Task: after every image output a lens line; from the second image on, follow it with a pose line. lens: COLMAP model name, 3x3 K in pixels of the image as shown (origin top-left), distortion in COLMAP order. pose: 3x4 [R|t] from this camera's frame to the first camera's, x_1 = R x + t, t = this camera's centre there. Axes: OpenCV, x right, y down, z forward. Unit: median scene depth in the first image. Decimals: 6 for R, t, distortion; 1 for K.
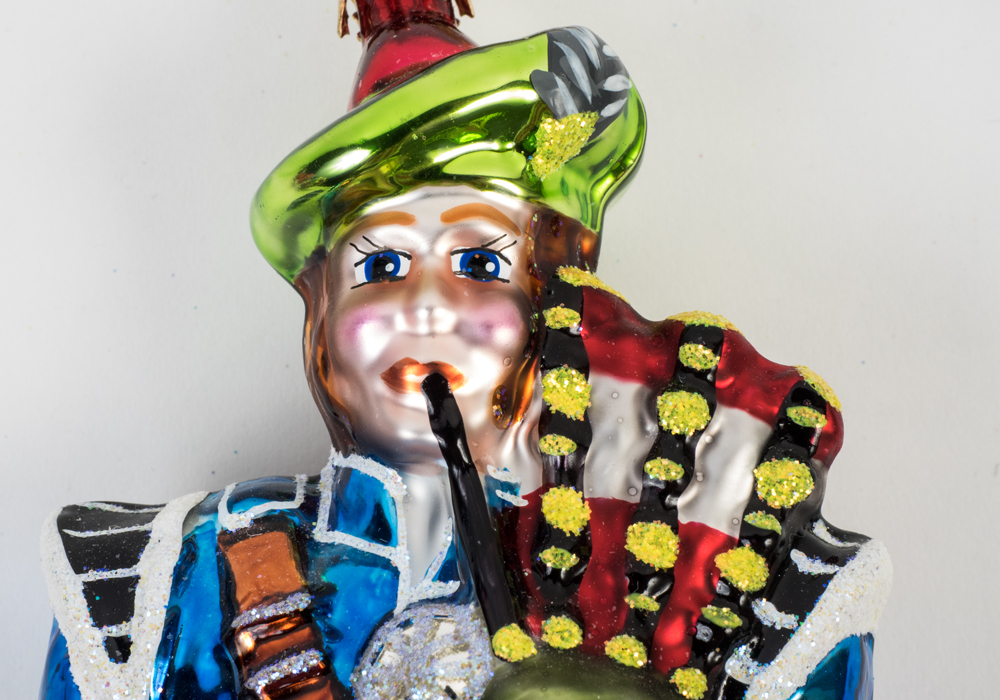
lens RADIAL K [[2858.8, 0, 406.1], [0, 2858.8, 334.2], [0, 0, 1]] dist [0.012017, 0.000000]
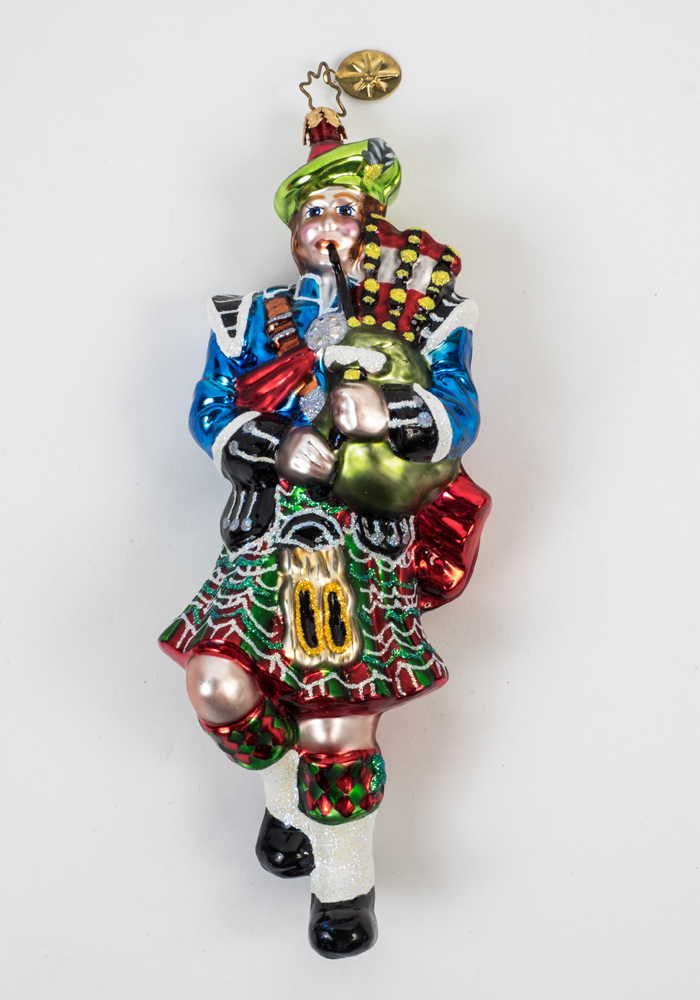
lens RADIAL K [[1845.7, 0, 343.8], [0, 1845.7, 492.8], [0, 0, 1]] dist [0.076091, 0.000000]
pose [[0.999591, -0.001160, -0.028587, 0.082384], [0.000877, 0.999951, -0.009887, 0.309552], [0.028597, 0.009858, 0.999542, -1.052132]]
